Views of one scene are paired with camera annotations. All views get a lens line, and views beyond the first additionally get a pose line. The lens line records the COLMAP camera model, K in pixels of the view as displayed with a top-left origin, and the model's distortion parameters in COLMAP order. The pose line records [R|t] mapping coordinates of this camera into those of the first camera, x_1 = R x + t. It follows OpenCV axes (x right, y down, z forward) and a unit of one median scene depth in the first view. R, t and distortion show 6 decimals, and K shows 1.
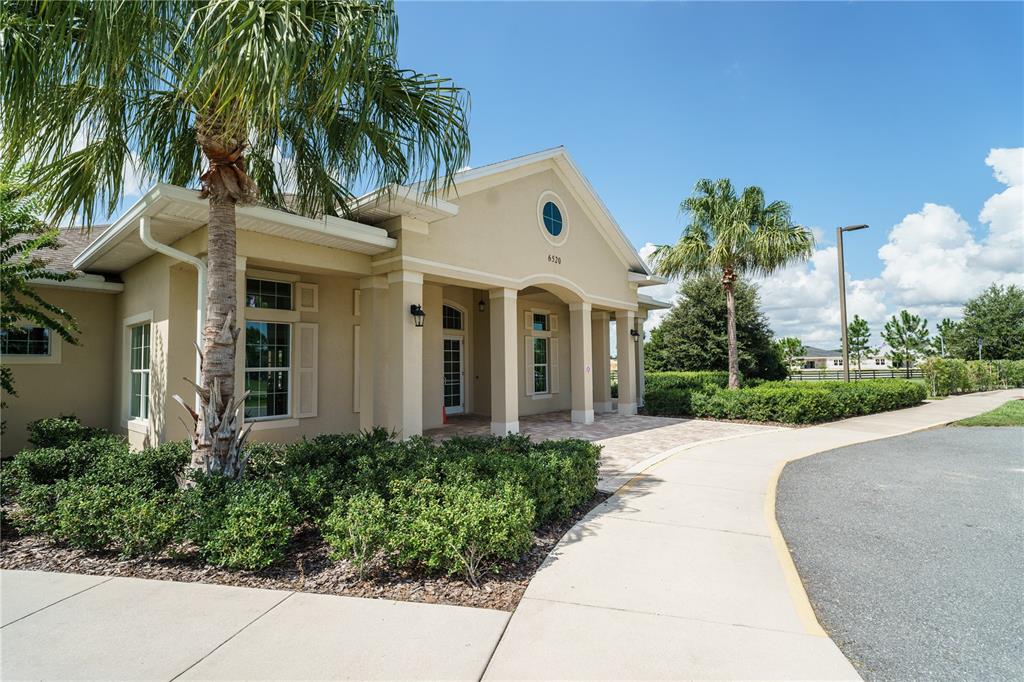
lens RADIAL K [[474.2, 0, 512.0], [0, 474.2, 341.0], [0, 0, 1]] dist [-0.001689, -0.003671]
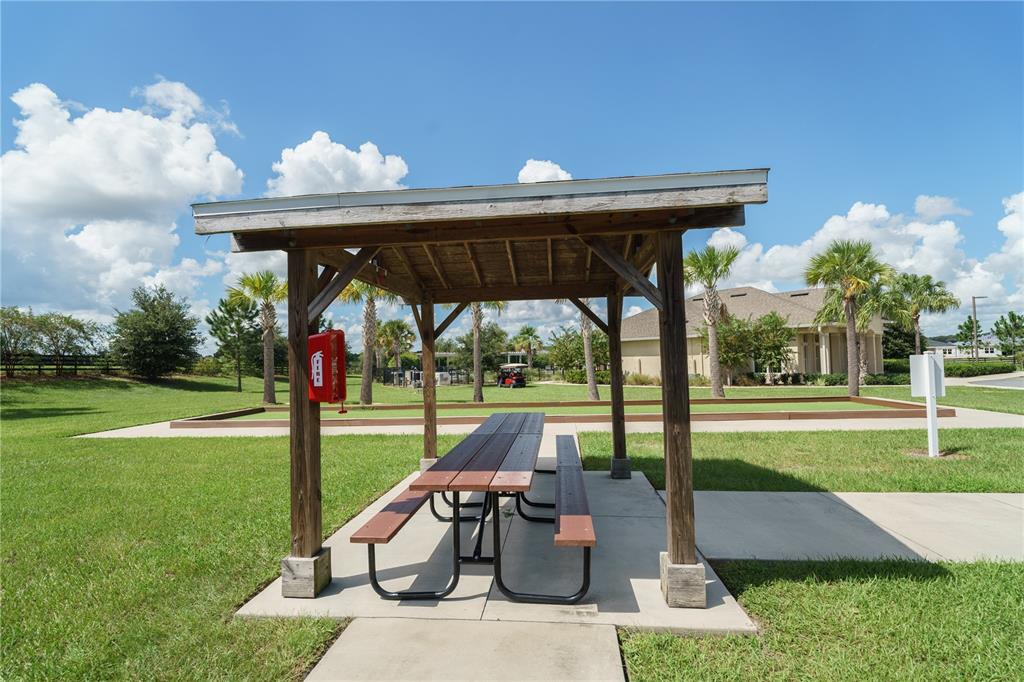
lens RADIAL K [[474.2, 0, 512.0], [0, 474.2, 341.0], [0, 0, 1]] dist [-0.001689, -0.003671]
pose [[0.991517, -0.019311, -0.128534, -0.348885], [0.020876, 0.999723, 0.010840, -0.025843], [0.128289, -0.013431, 0.991646, -0.440966]]
